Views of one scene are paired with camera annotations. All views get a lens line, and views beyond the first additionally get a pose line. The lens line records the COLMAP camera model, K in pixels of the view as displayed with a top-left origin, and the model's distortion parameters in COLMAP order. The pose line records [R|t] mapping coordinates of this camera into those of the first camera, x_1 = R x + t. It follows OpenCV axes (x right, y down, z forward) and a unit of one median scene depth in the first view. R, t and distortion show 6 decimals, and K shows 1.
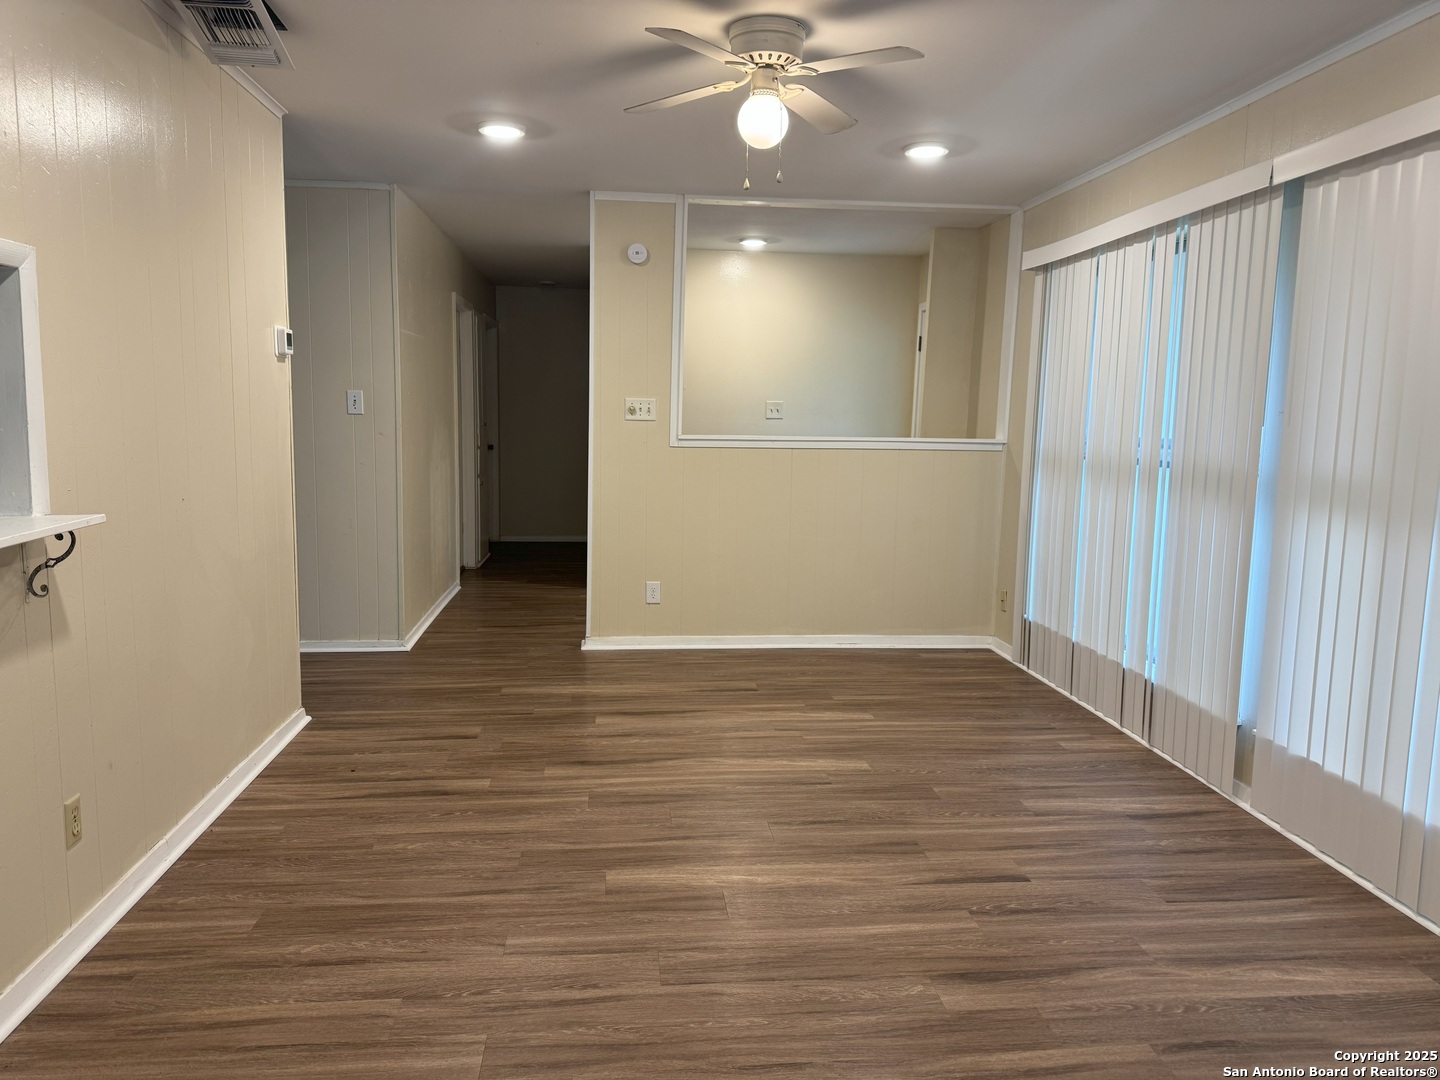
lens RADIAL K [[1034.3, 0, 724.9], [0, 1034.3, 536.3], [0, 0, 1]] dist [0.204508, -0.246995]
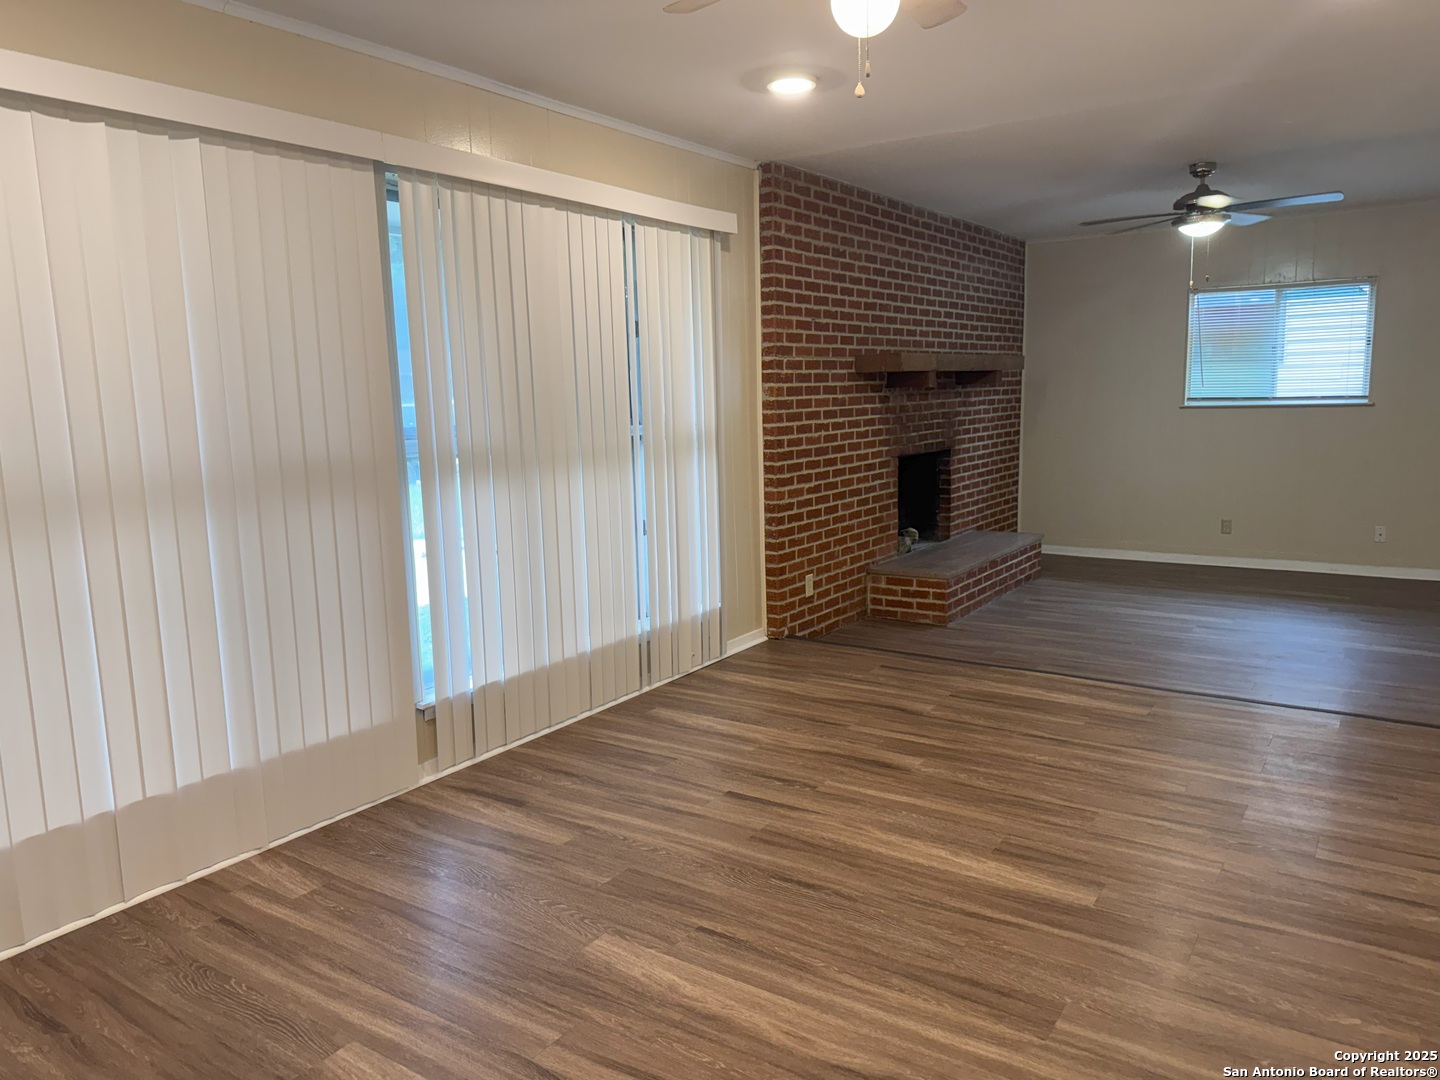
lens RADIAL K [[1022.6, 0, 720.0], [0, 1022.6, 540.0], [0, 0, 1]] dist [-0.000780, -0.001325]
pose [[-0.766145, -0.087919, 0.636625, -0.360053], [0.096415, 0.963663, 0.249113, -0.201875], [-0.635394, 0.252237, -0.729829, 1.605744]]
